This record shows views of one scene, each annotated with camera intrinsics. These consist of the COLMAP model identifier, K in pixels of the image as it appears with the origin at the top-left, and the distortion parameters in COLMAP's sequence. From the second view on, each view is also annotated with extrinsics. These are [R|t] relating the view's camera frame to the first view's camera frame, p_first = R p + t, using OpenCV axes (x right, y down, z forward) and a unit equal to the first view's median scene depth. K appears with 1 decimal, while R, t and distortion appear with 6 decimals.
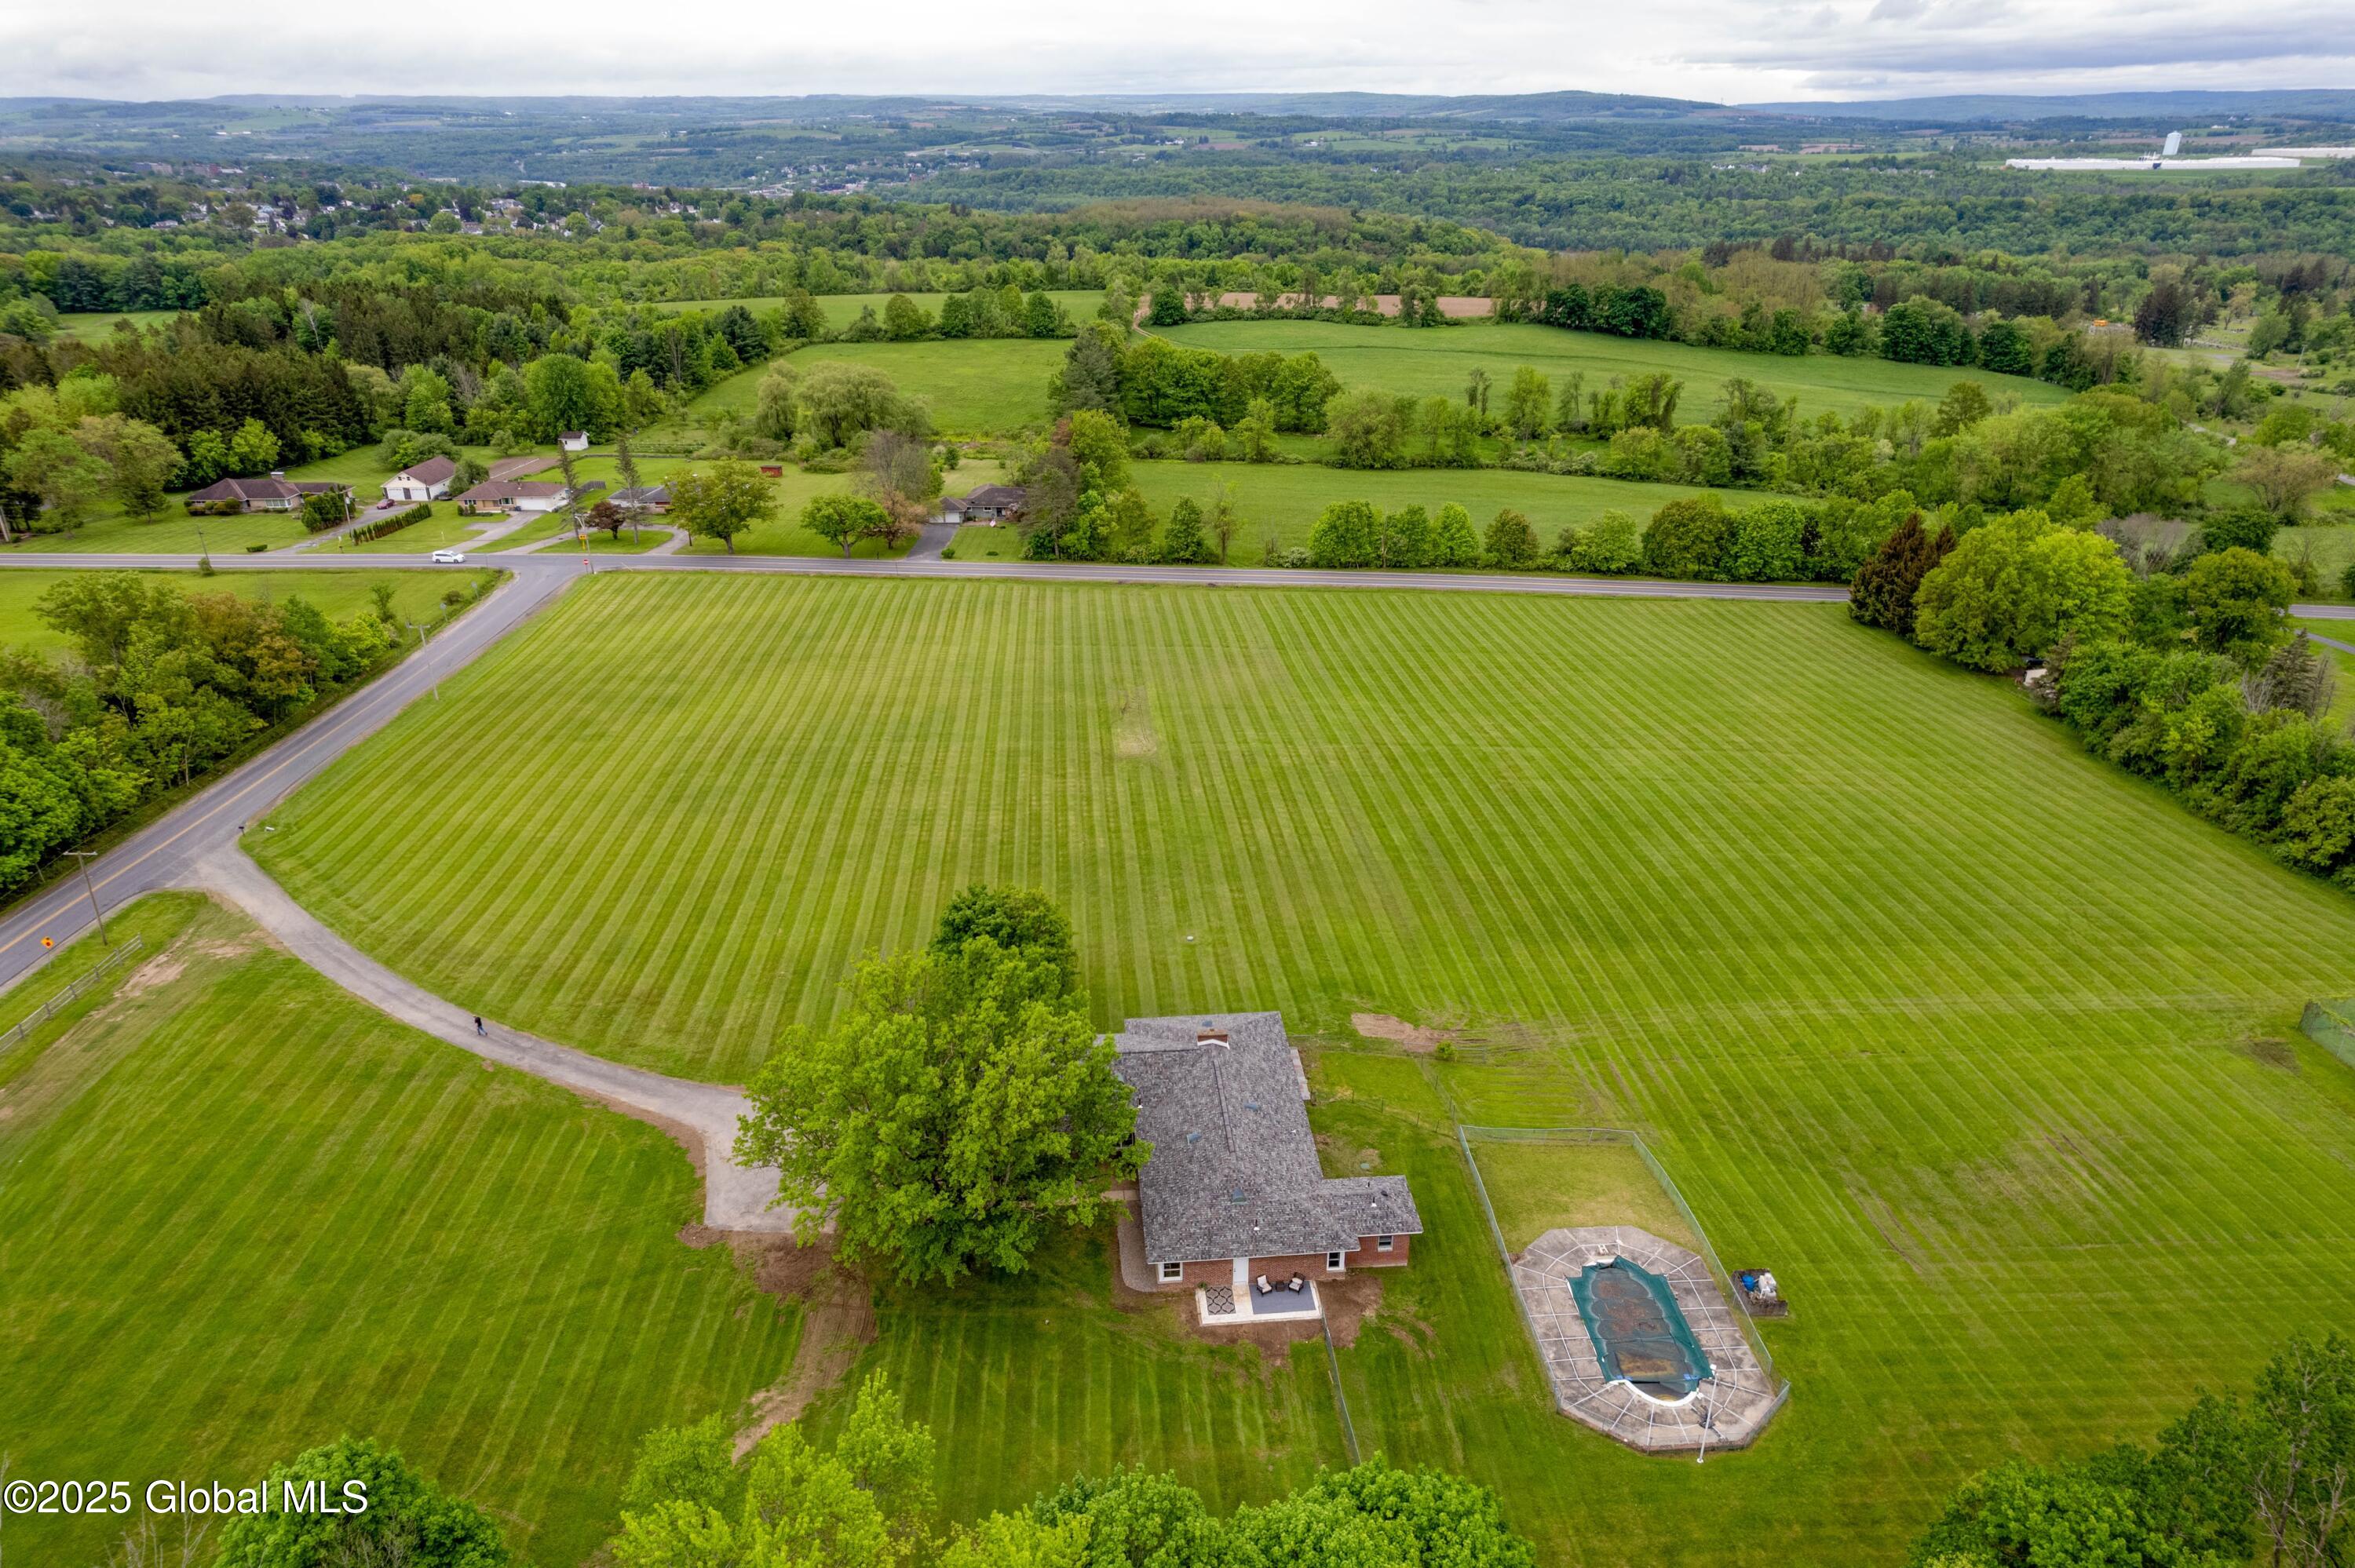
lens RADIAL K [[1538.5, 0, 1177.5], [0, 1538.5, 784.0], [0, 0, 1]] dist [-0.065395, 0.059985]
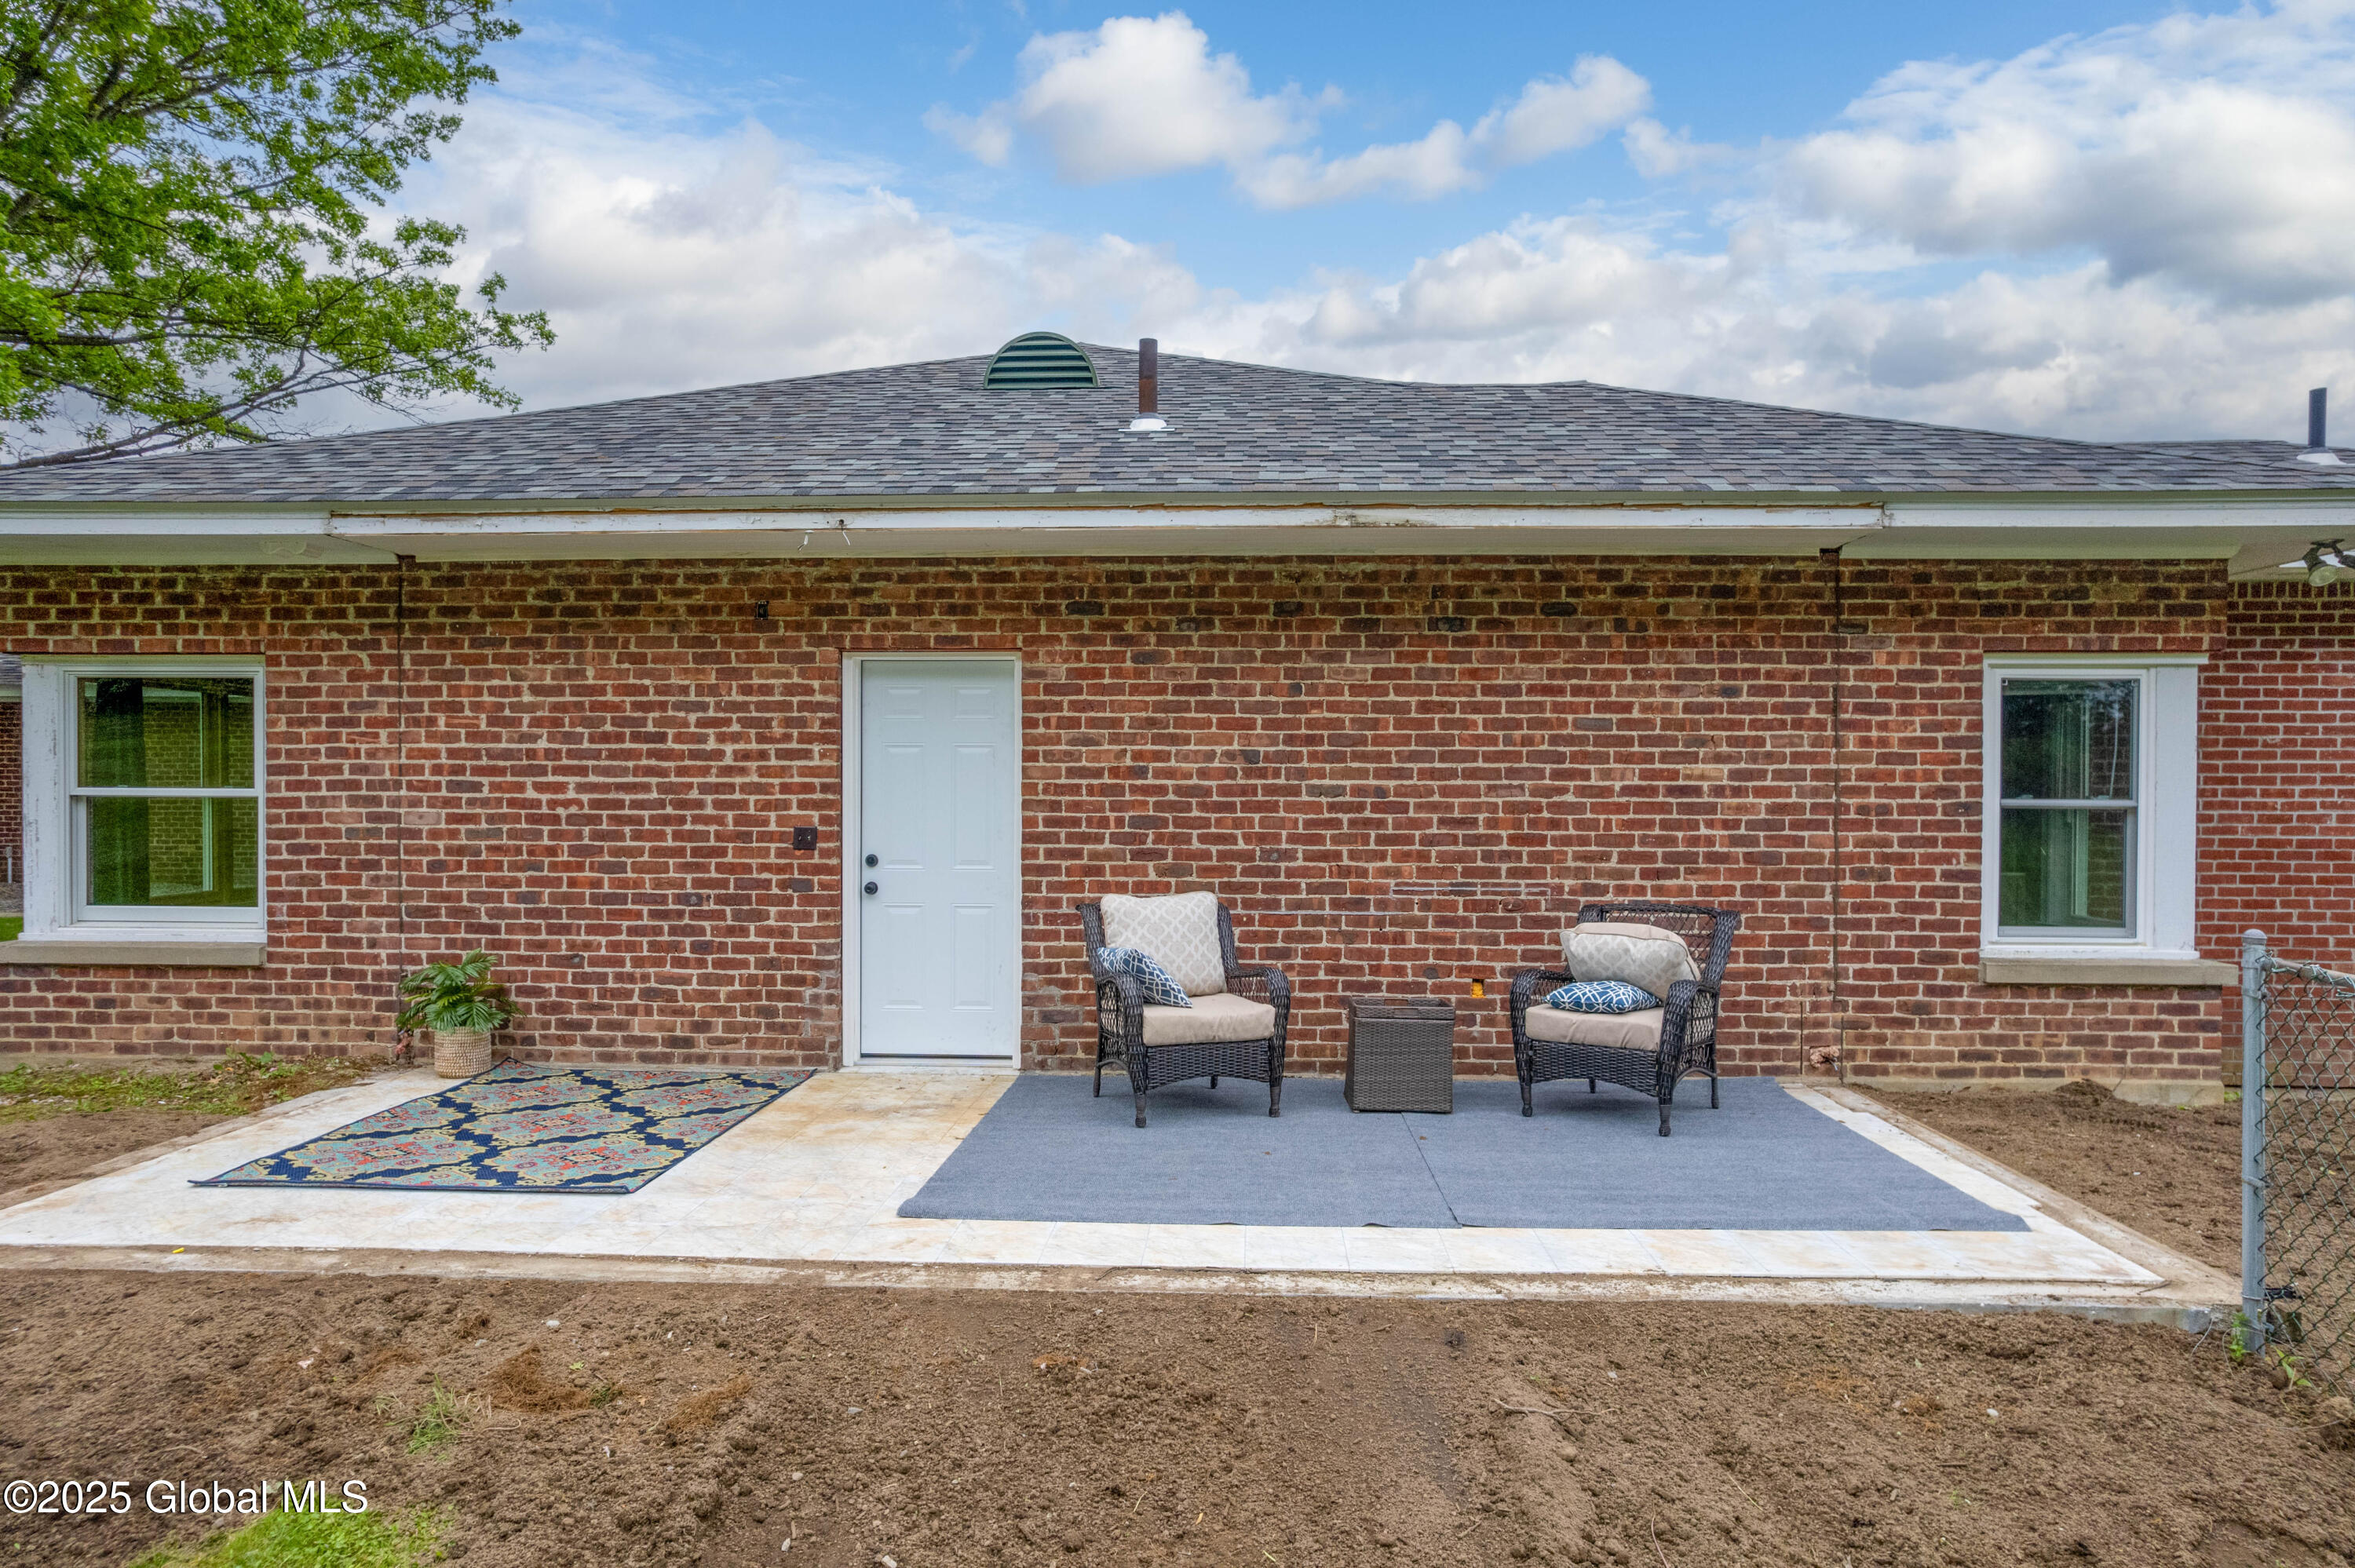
lens RADIAL K [[1538.5, 0, 1177.5], [0, 1538.5, 784.0], [0, 0, 1]] dist [-0.065395, 0.059985]
pose [[0.990800, 0.004512, -0.135258, 0.066295], [-0.058012, 0.917124, -0.394359, 0.347517], [0.122269, 0.398578, 0.908948, 0.924826]]
